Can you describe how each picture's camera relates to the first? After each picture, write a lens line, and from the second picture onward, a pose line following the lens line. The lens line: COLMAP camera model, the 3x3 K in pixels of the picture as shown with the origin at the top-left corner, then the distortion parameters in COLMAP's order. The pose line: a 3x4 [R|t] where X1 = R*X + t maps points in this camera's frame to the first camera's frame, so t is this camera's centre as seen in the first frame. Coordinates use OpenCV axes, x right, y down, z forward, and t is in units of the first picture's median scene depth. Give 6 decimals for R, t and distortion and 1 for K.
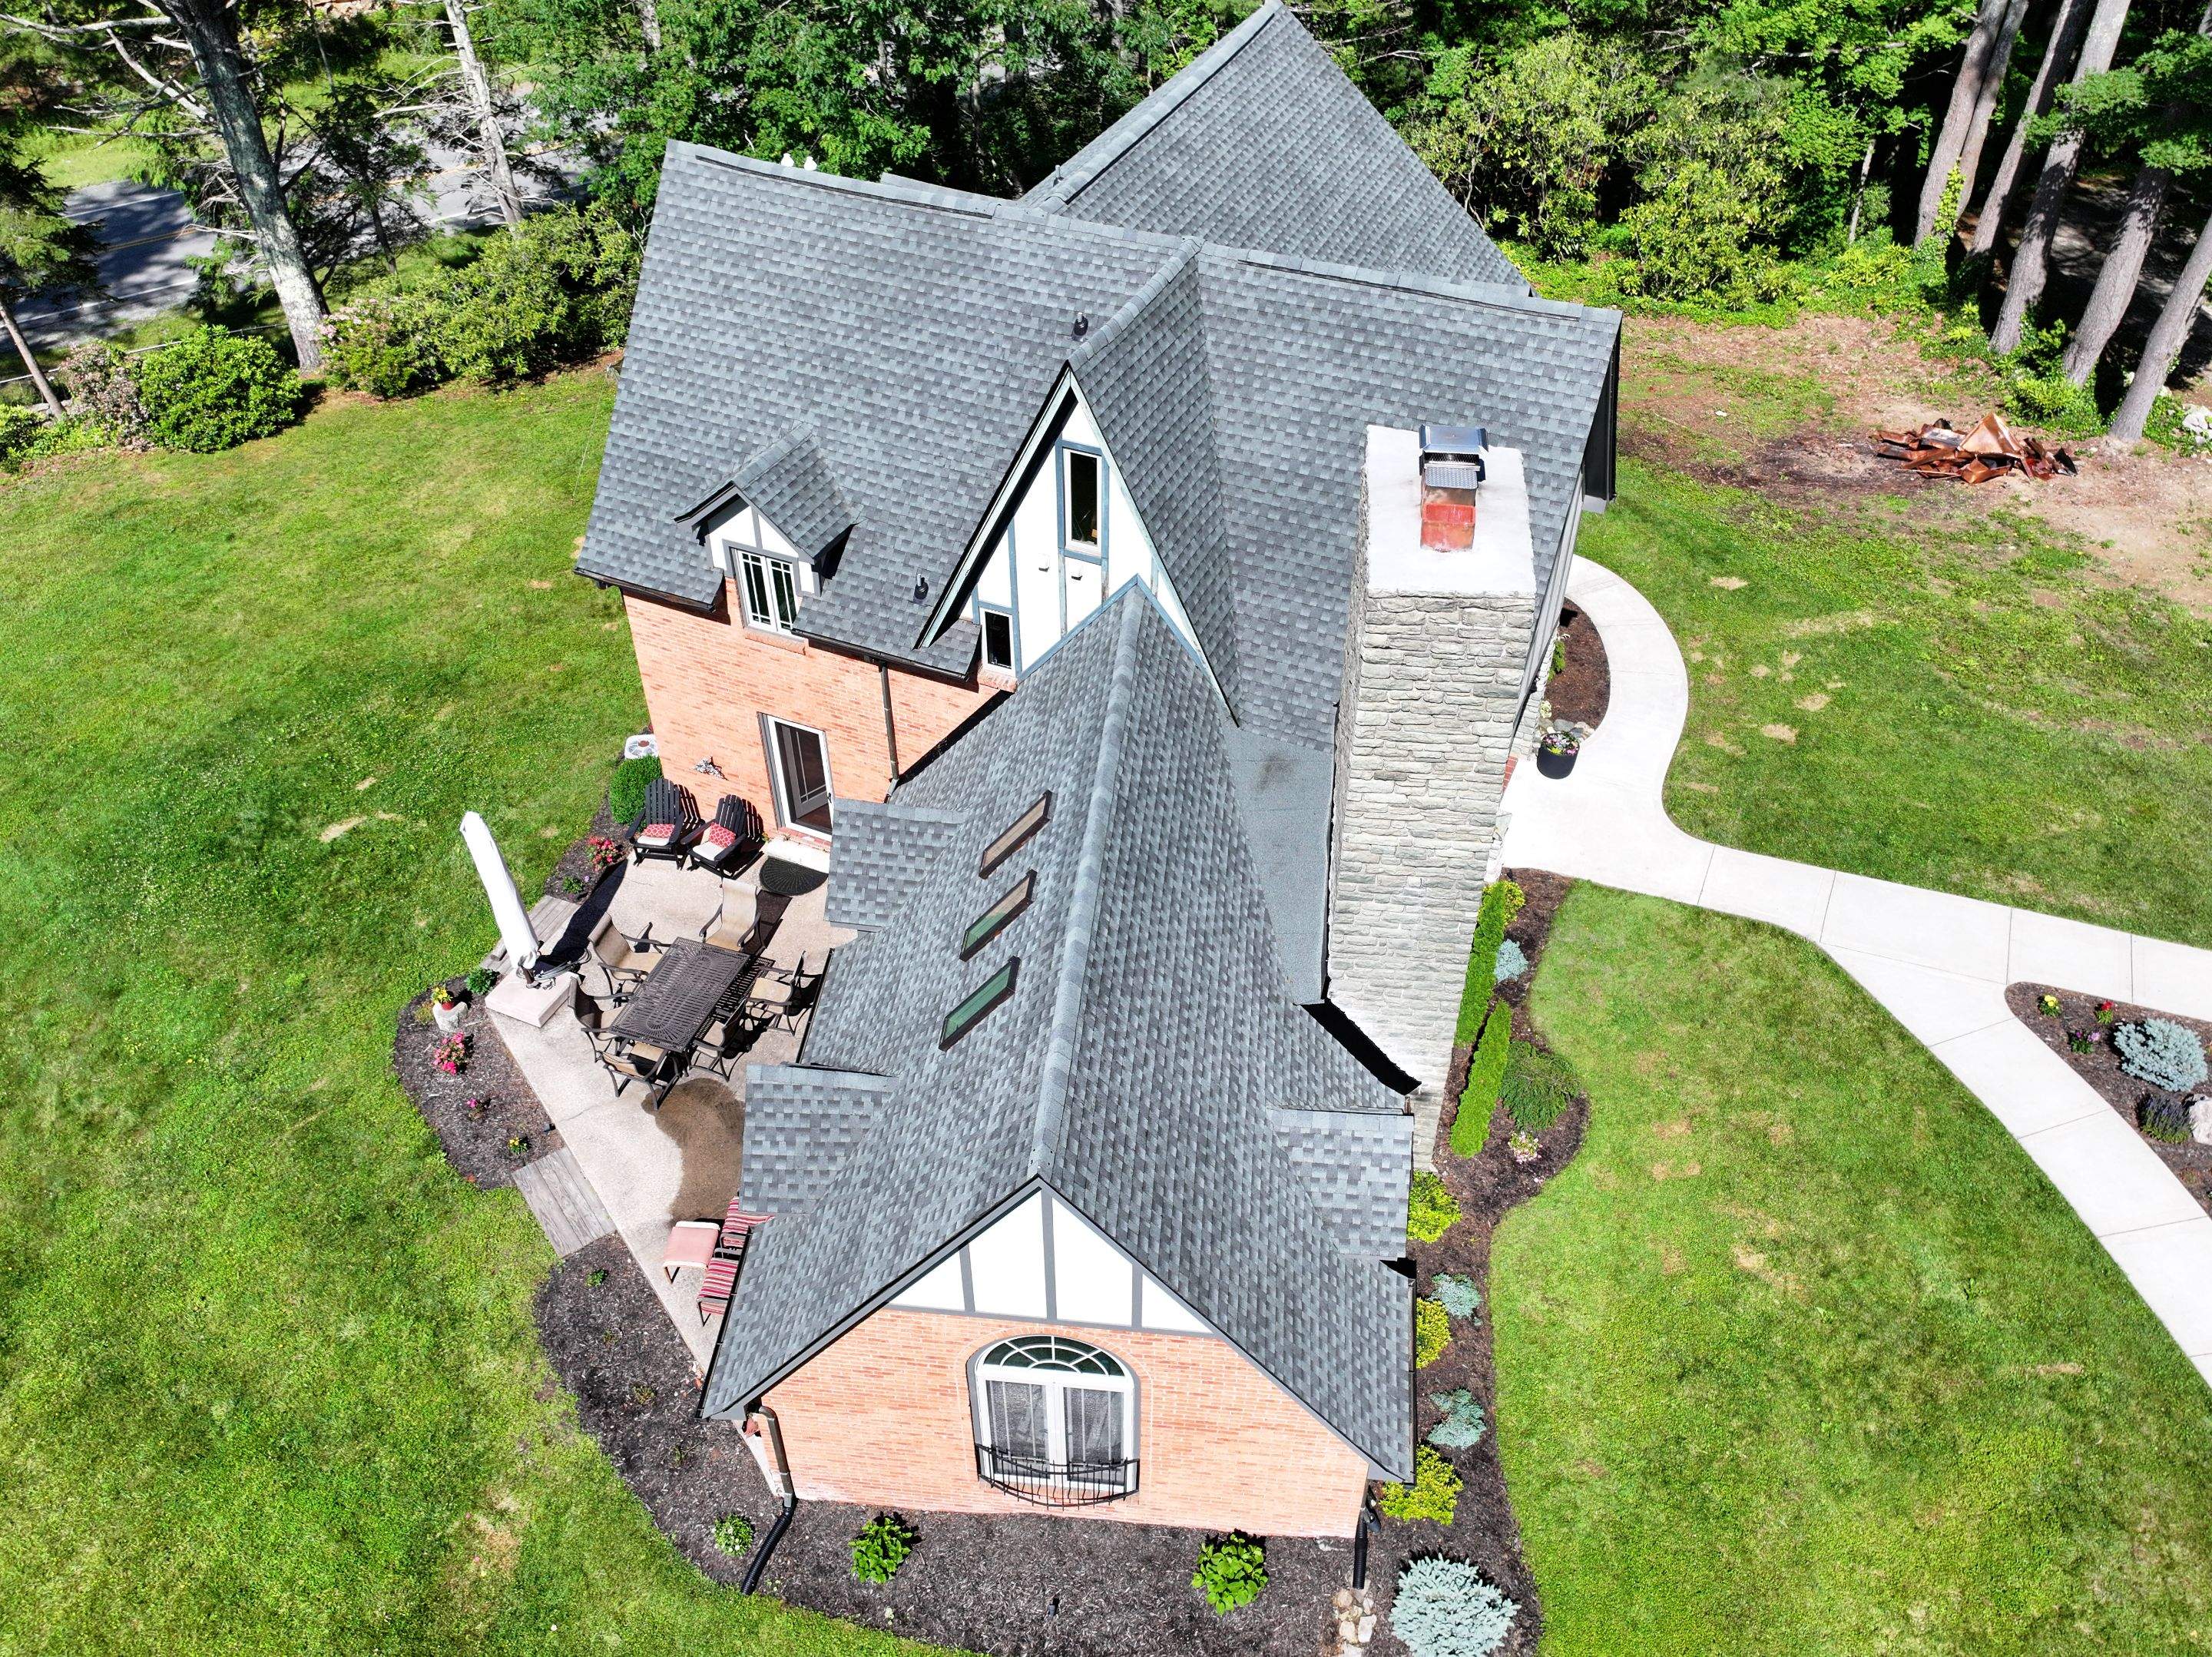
lens RADIAL K [[1767.5, 0, 1102.6], [0, 1767.5, 831.9], [0, 0, 1]] dist [0.002930, 0.008499]
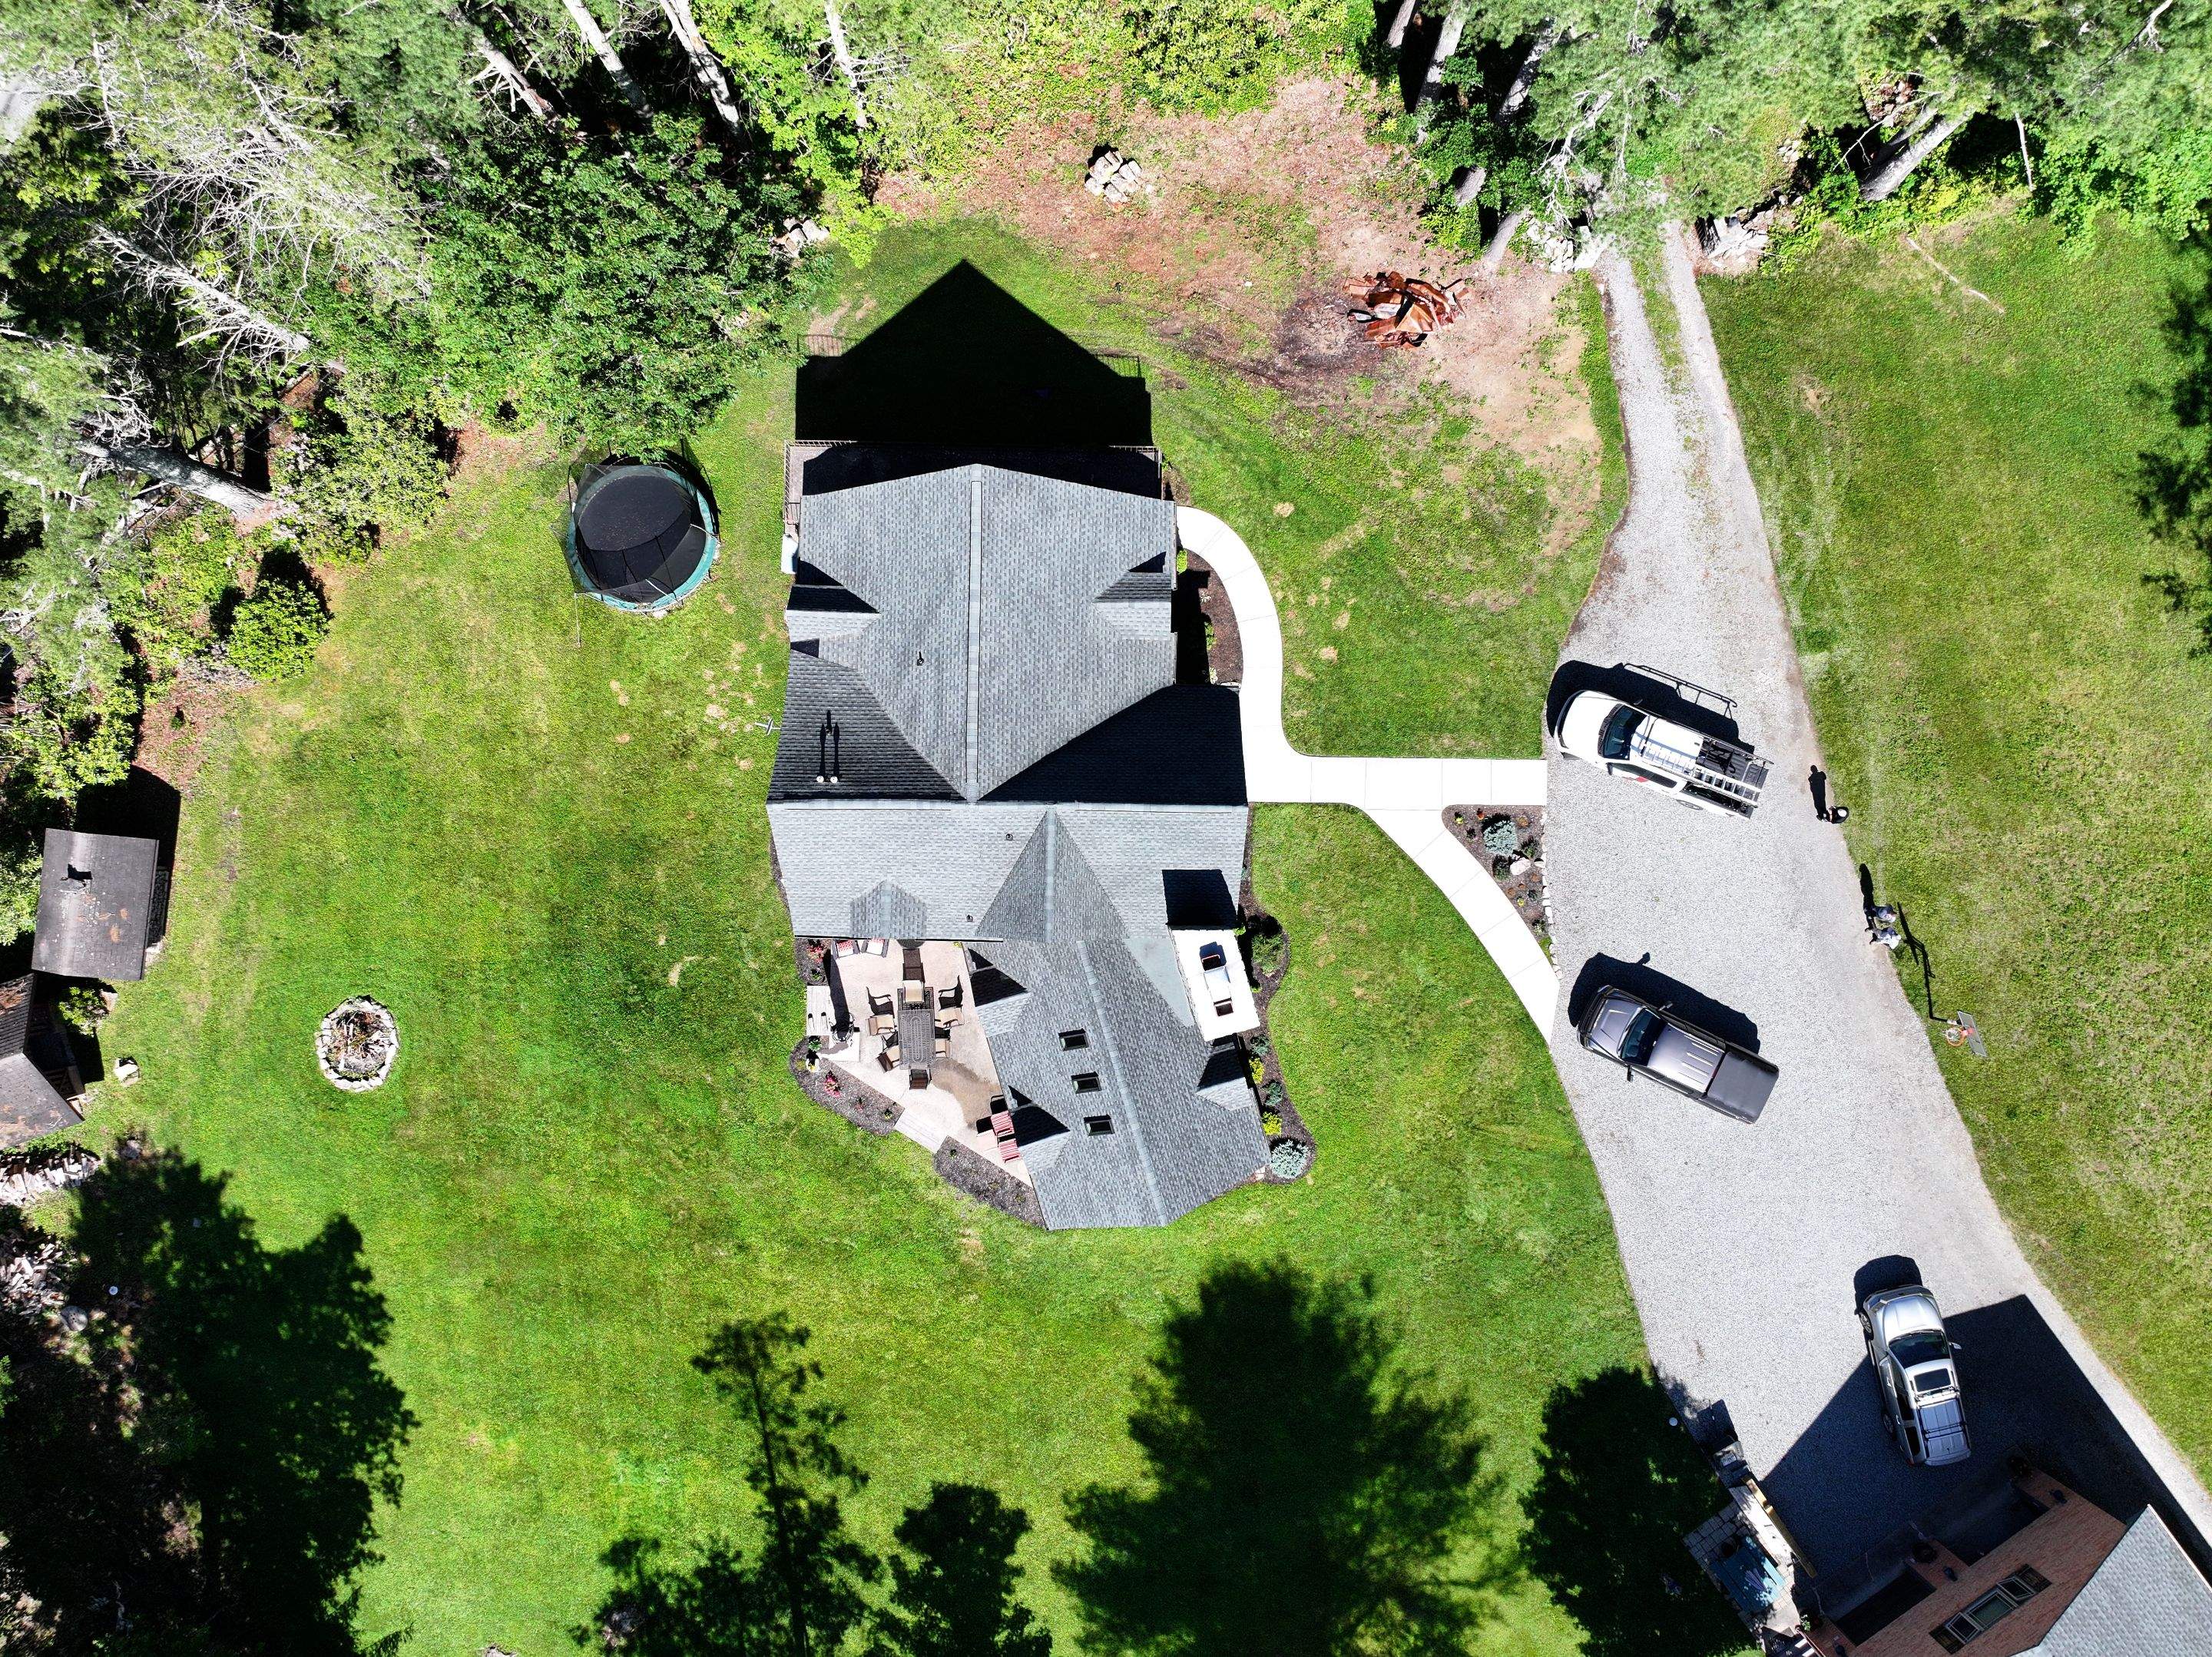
lens RADIAL K [[1789.8, 0, 1106.0], [0, 1789.8, 823.7], [0, 0, 1]] dist [0.007401, 0.005525]
pose [[0.921715, -0.387744, 0.009773, 0.075273], [0.255240, 0.625322, 0.737445, -1.718673], [-0.292052, -0.677220, 0.675337, -0.458795]]
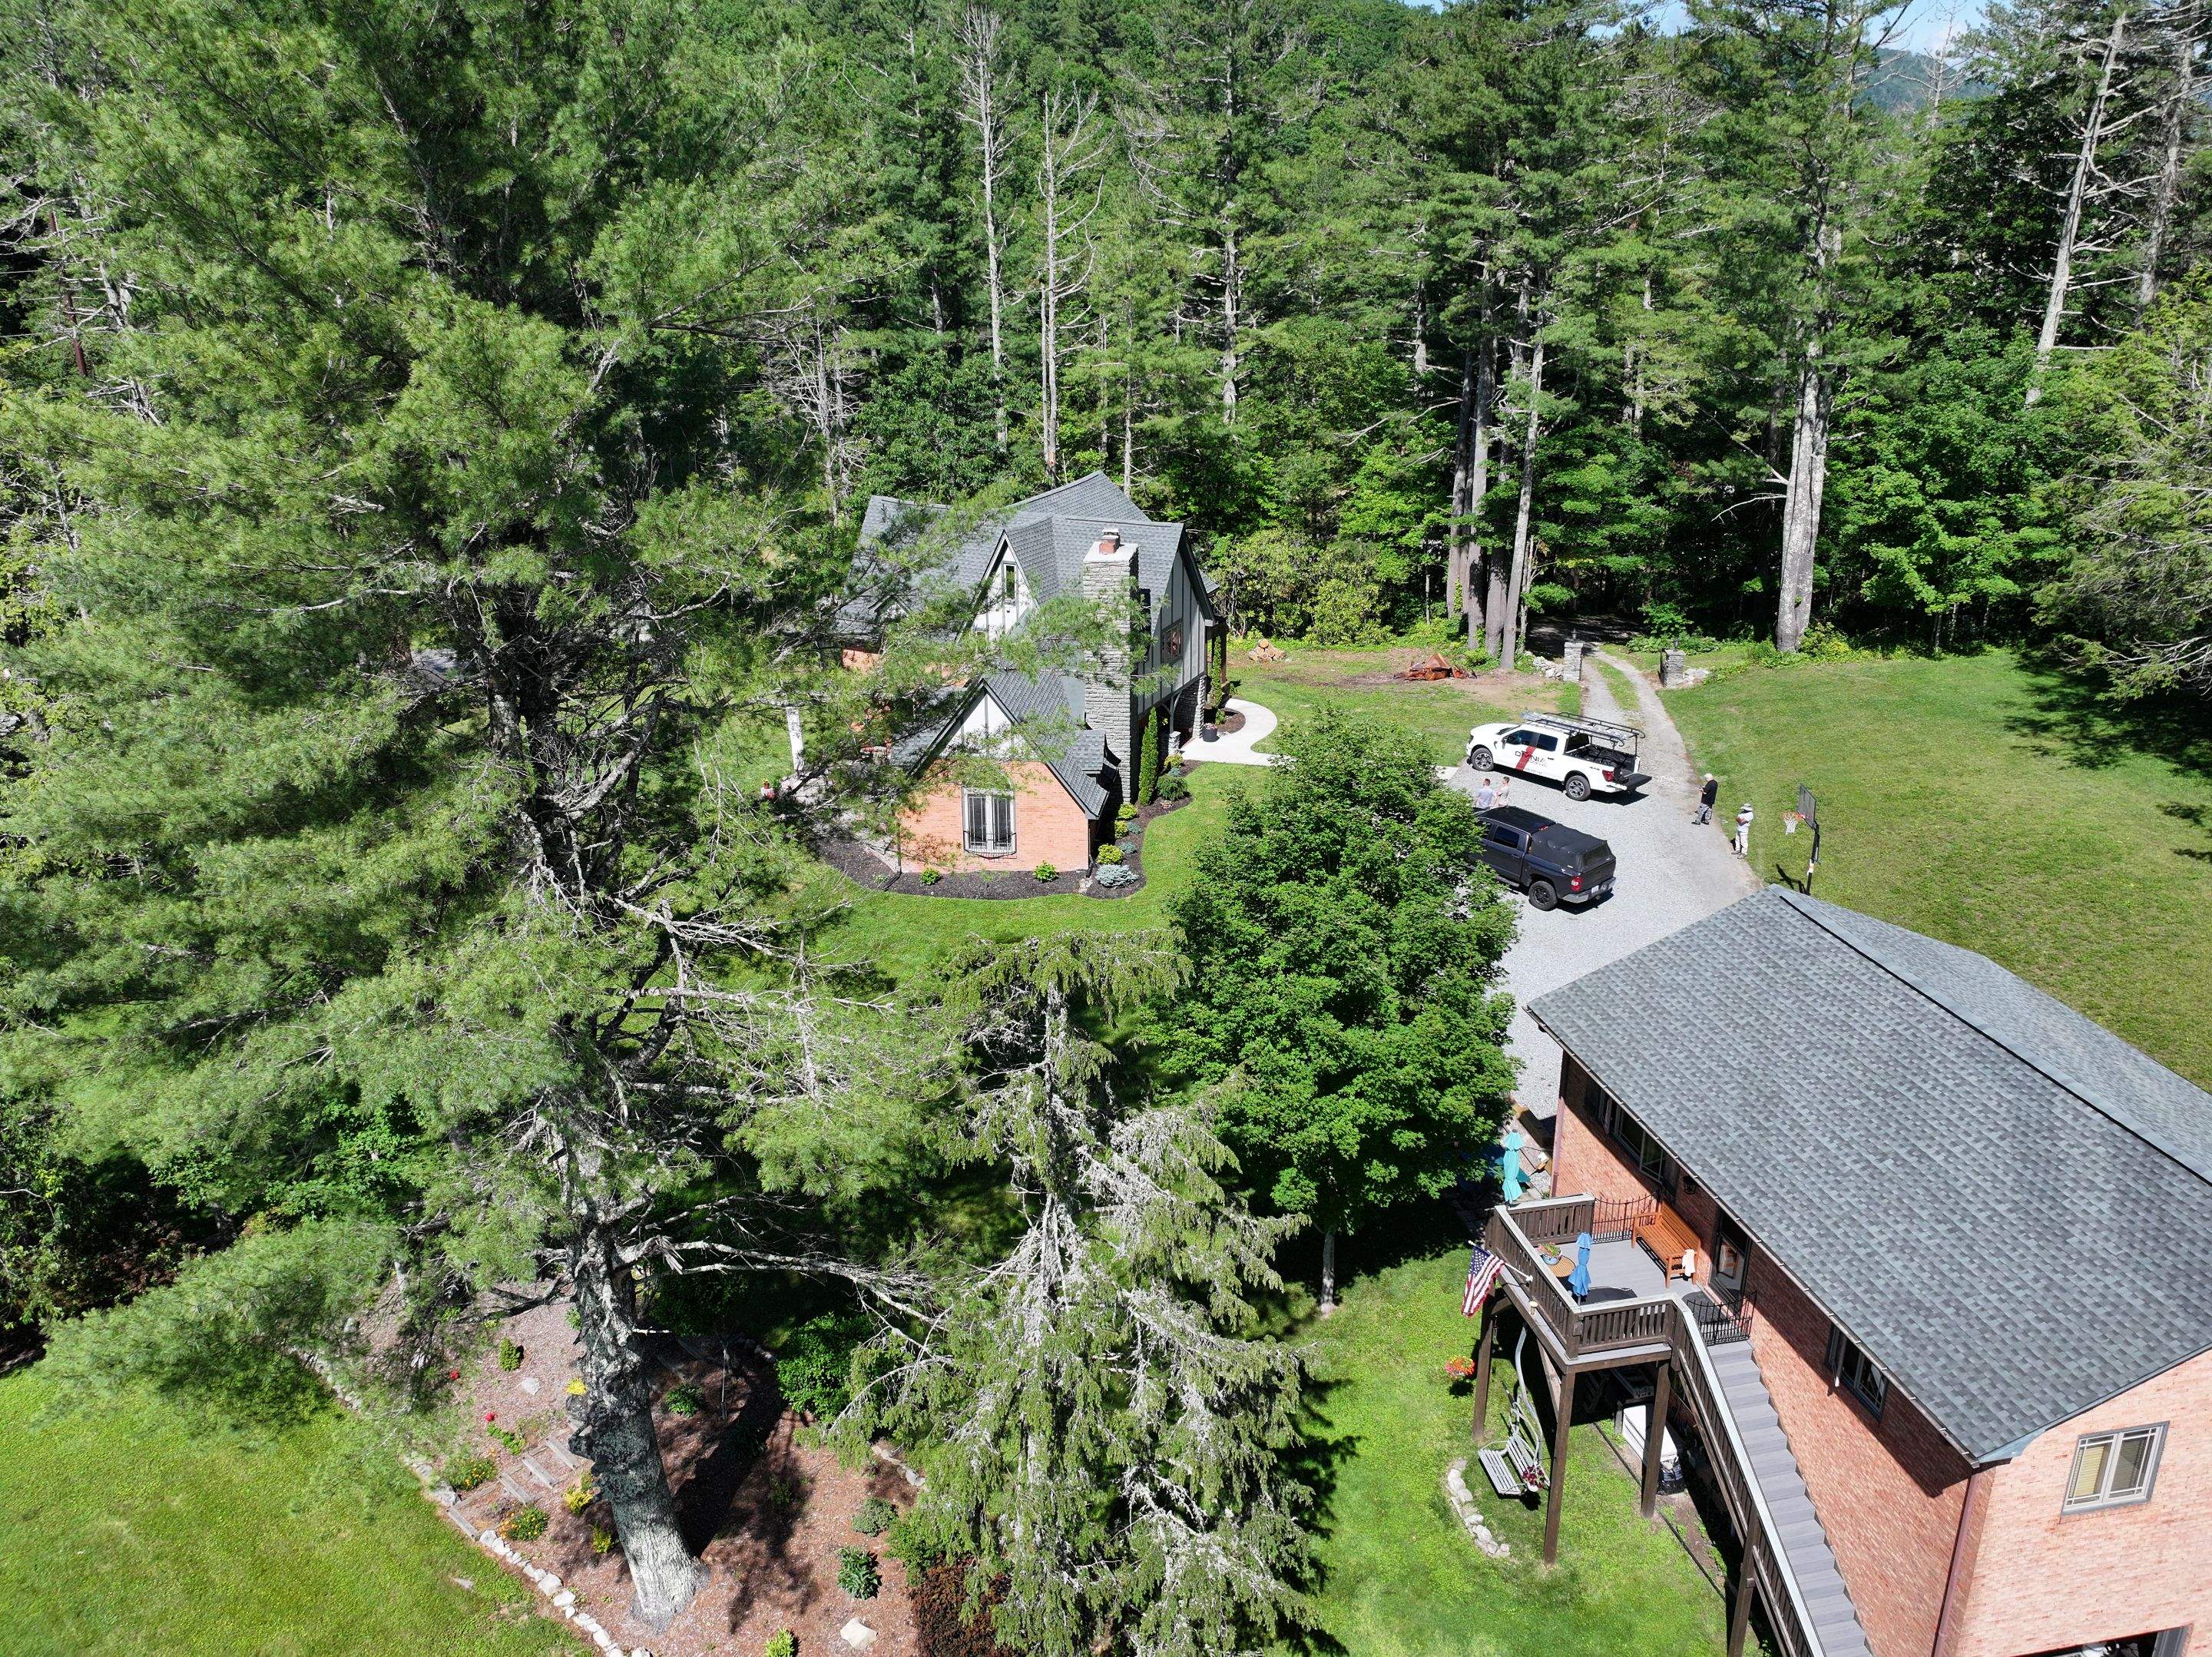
lens RADIAL K [[1760.8, 0, 1099.0], [0, 1760.8, 829.1], [0, 0, 1]] dist [0.007330, -0.002100]
pose [[0.999887, 0.001277, -0.014958, 0.158546], [-0.006552, 0.933585, -0.358296, 1.095709], [0.013507, 0.358353, 0.933488, -1.418697]]
